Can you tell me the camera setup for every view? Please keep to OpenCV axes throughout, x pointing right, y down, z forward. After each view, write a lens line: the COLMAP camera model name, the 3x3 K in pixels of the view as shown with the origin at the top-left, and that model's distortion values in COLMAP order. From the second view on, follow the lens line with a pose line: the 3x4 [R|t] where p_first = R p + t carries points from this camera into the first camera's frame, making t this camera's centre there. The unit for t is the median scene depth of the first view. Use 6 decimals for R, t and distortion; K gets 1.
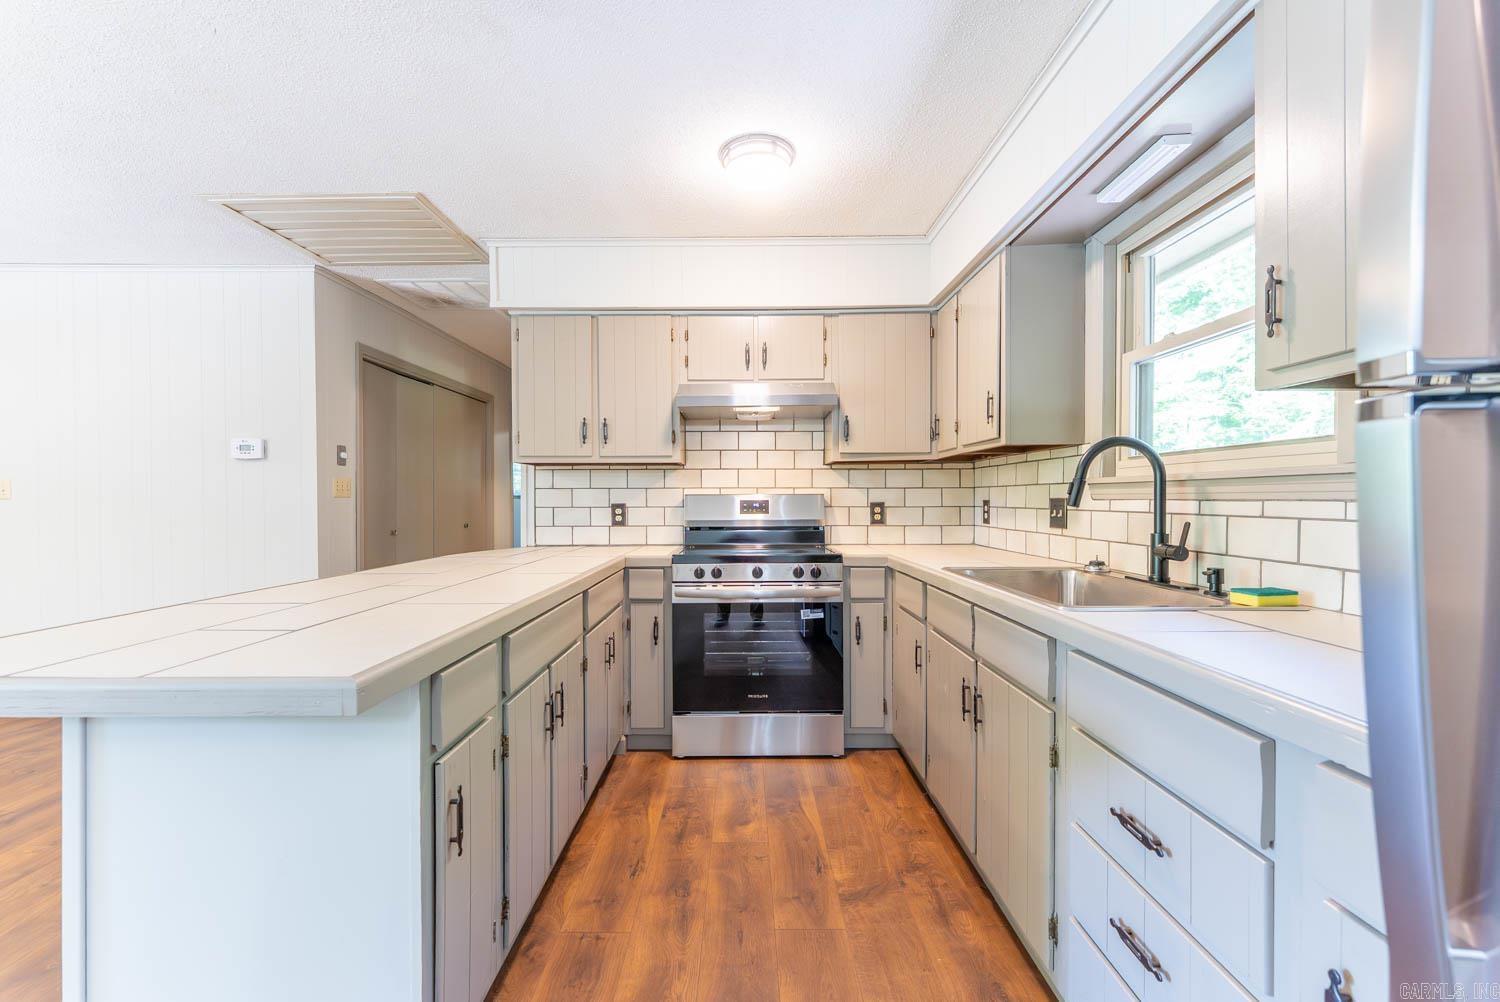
lens RADIAL K [[601.5, 0, 750.0], [0, 601.5, 501.0], [0, 0, 1]] dist [-0.000444, -0.000074]
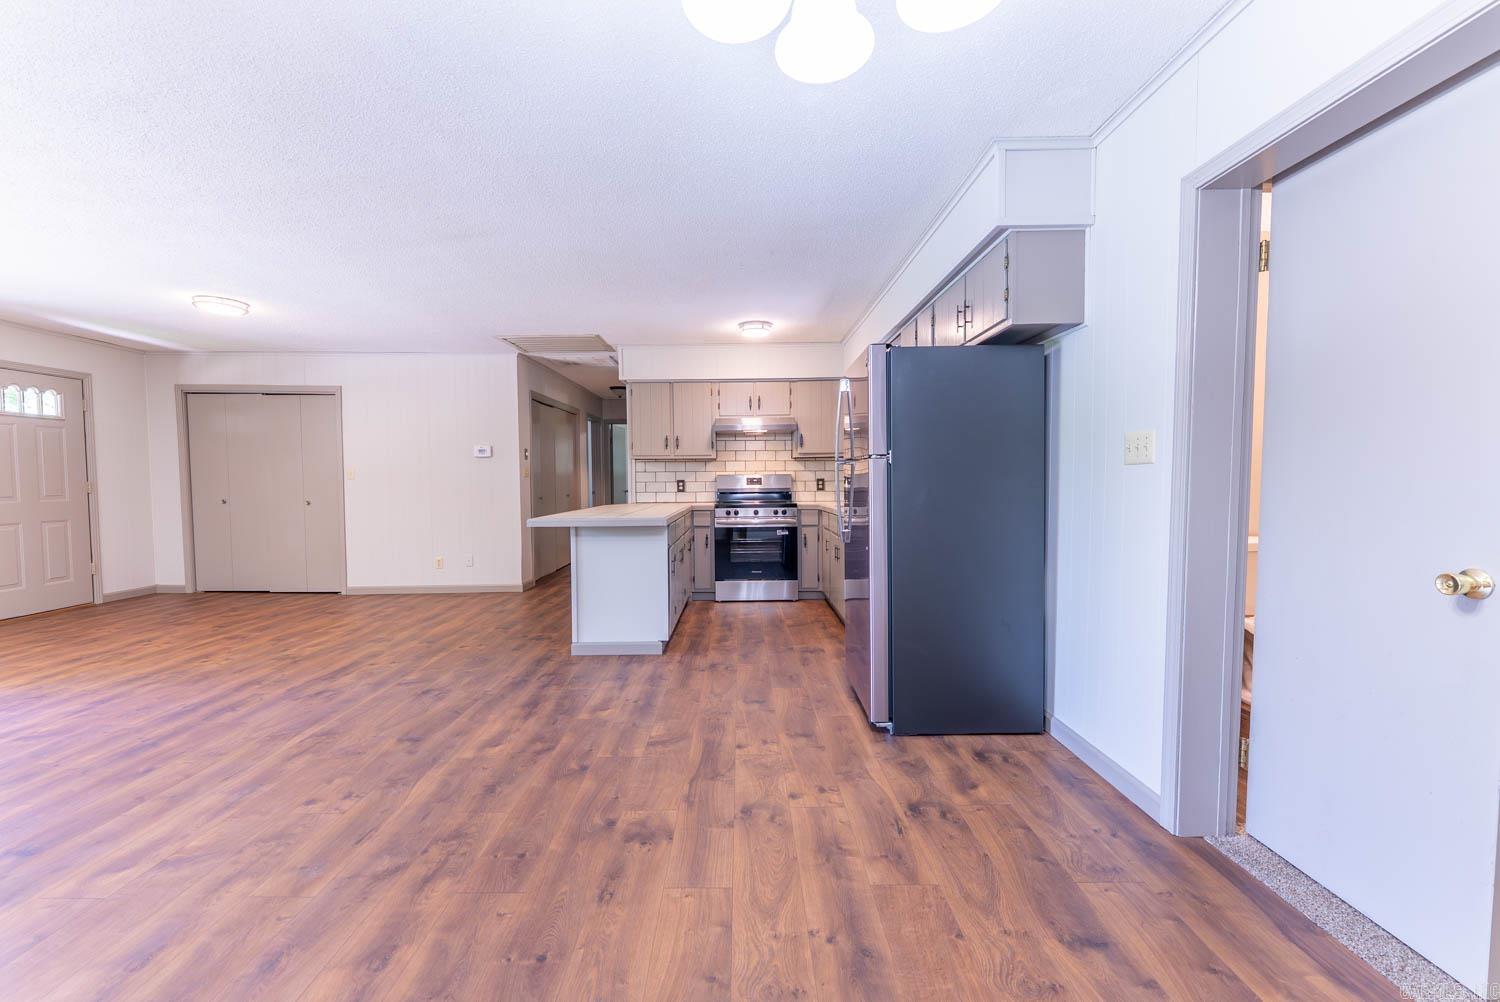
lens RADIAL K [[601.5, 0, 750.0], [0, 601.5, 501.0], [0, 0, 1]] dist [-0.000444, -0.000074]
pose [[0.999975, -0.004540, 0.005475, -0.017533], [0.004350, 0.999402, 0.034293, 0.007210], [-0.005627, -0.034268, 0.999397, -0.942758]]
